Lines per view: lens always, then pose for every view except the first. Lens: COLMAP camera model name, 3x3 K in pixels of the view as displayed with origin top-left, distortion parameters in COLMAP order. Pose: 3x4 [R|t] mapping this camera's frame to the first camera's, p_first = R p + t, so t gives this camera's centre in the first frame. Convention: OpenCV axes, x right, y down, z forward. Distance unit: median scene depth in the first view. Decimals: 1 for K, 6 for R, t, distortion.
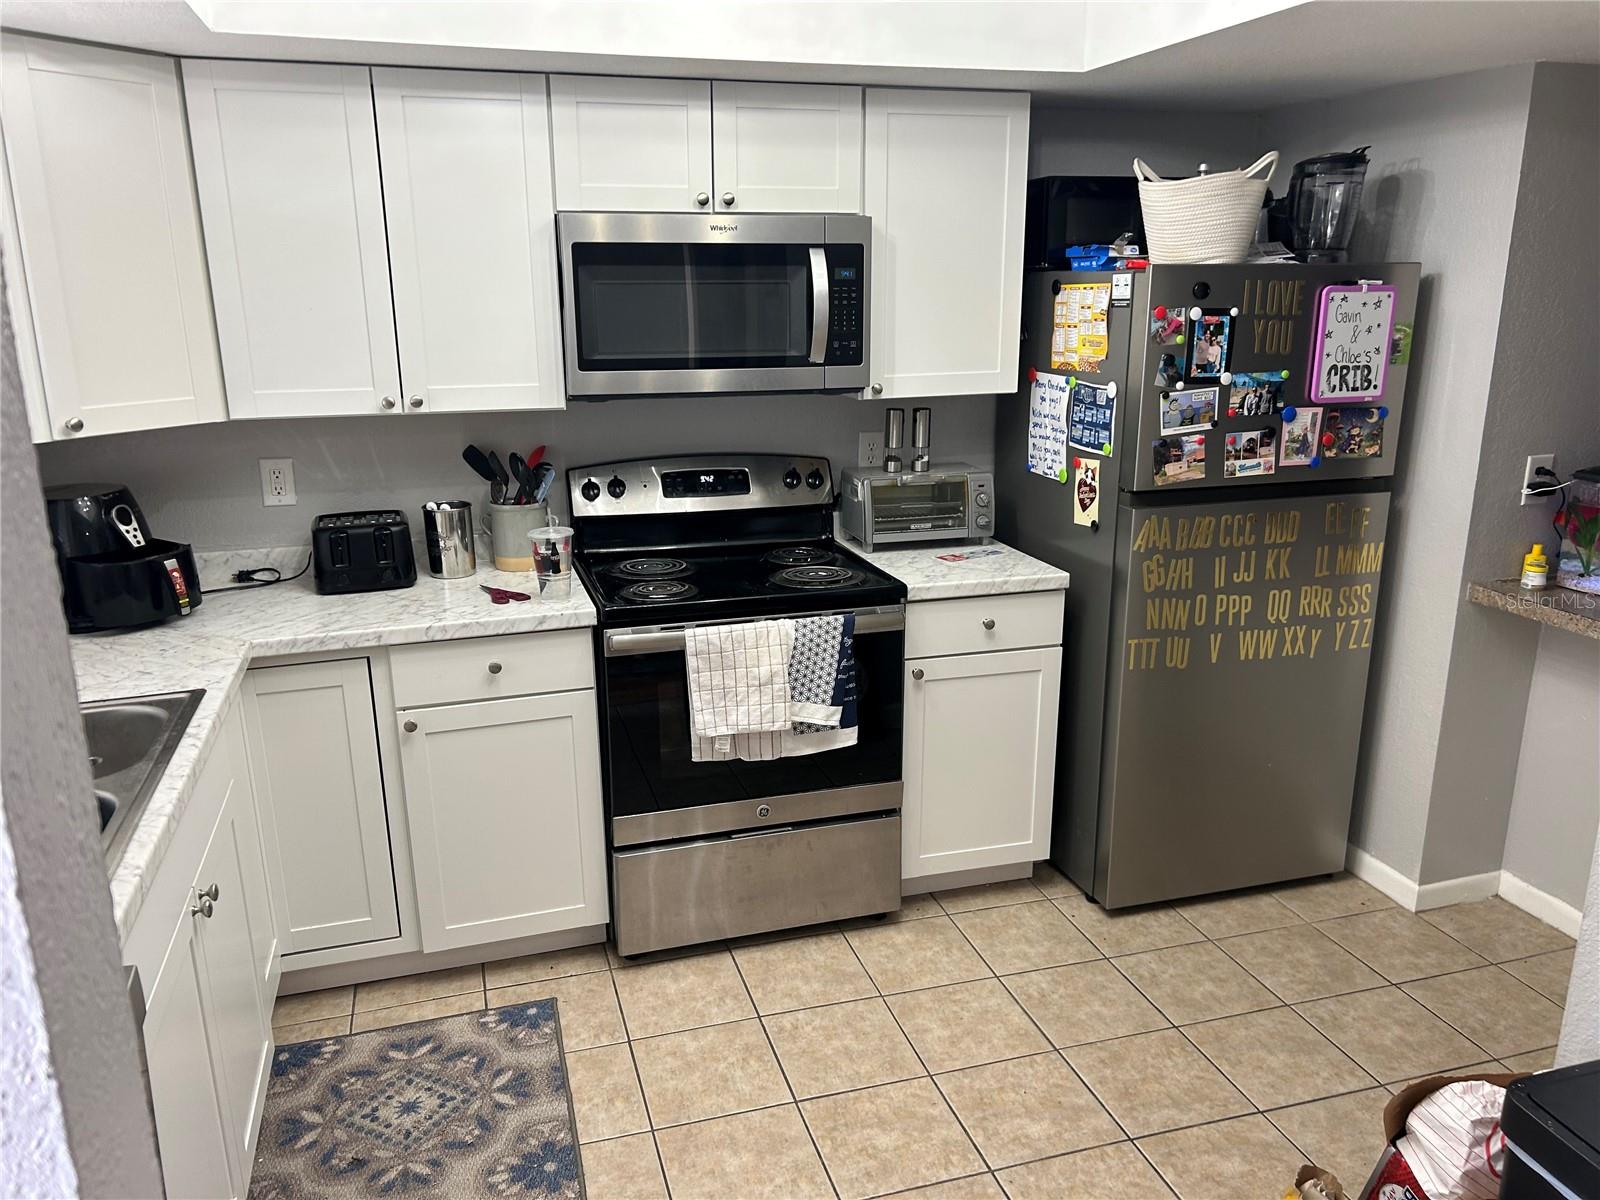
lens RADIAL K [[1200.6, 0, 800.0], [0, 1200.6, 600.0], [0, 0, 1]] dist [0.004594, 0.001042]
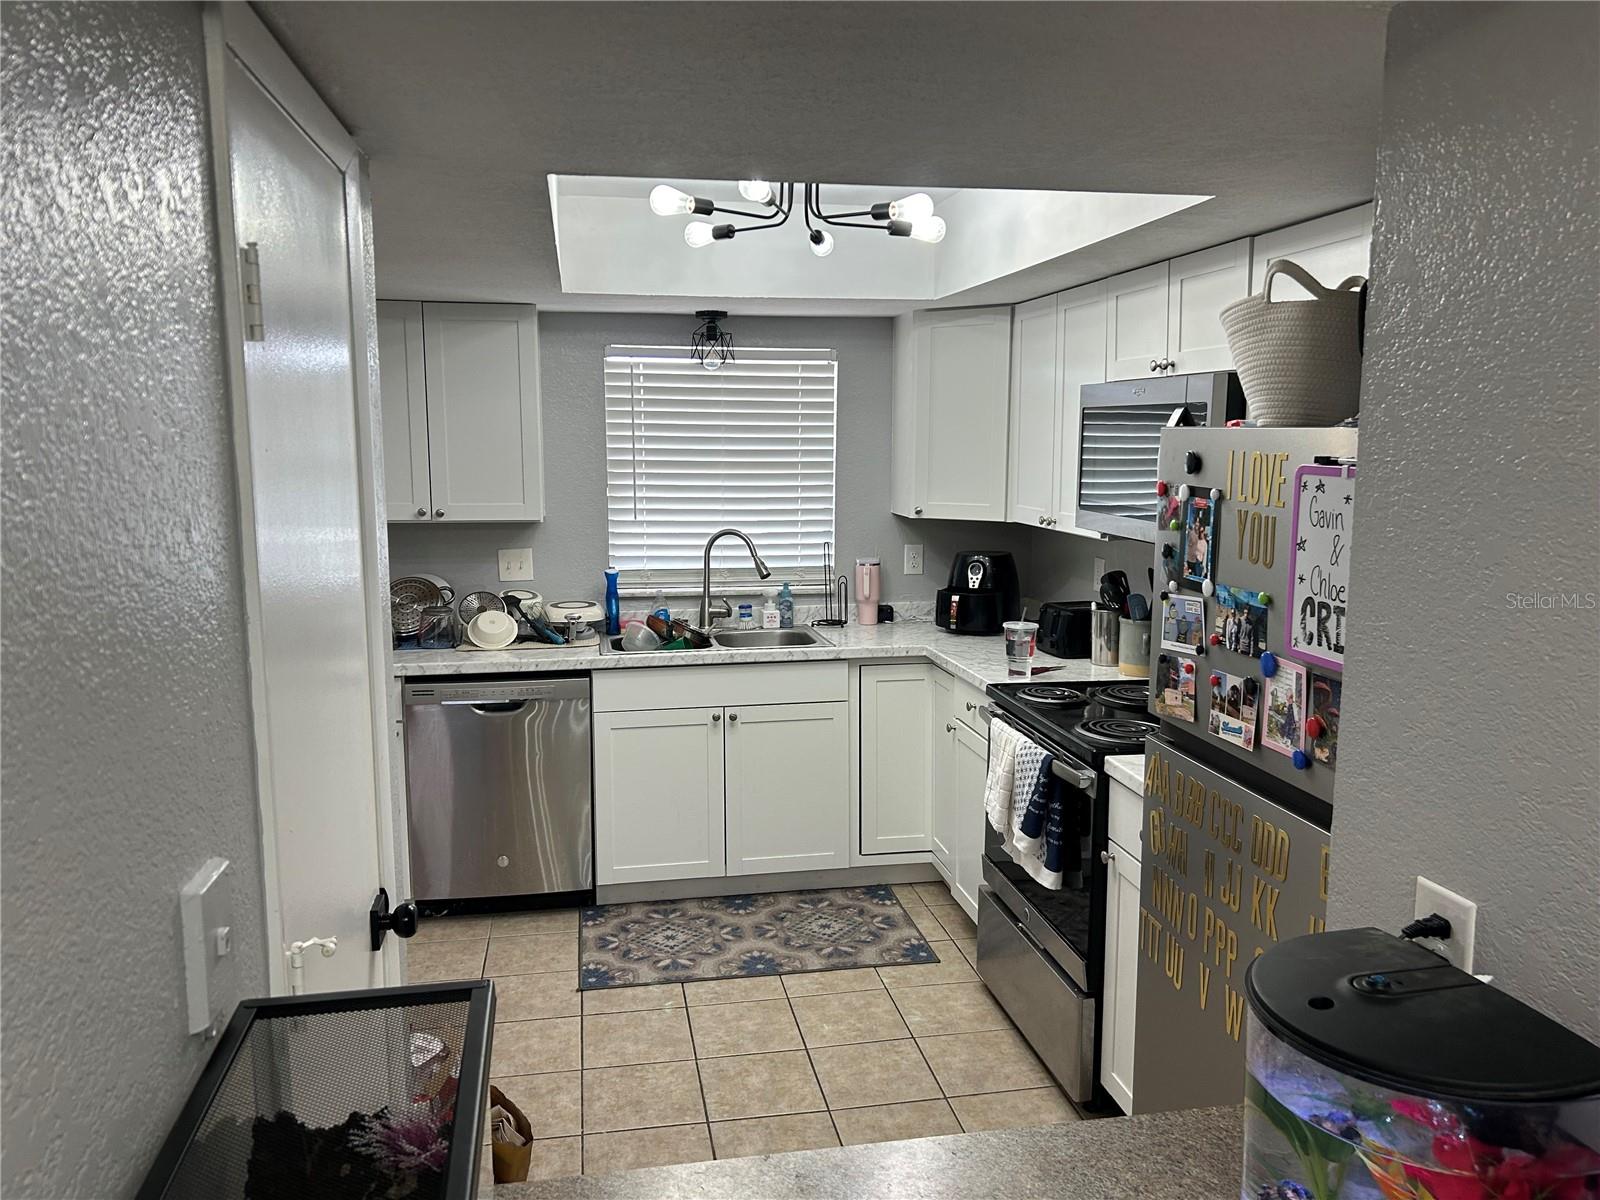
lens RADIAL K [[1200.6, 0, 800.0], [0, 1200.6, 600.0], [0, 0, 1]] dist [0.004594, 0.001042]
pose [[-0.103538, 0.146331, -0.983802, 1.062968], [-0.263484, 0.949746, 0.168996, -0.232935], [0.959091, 0.276714, -0.059779, 0.818190]]
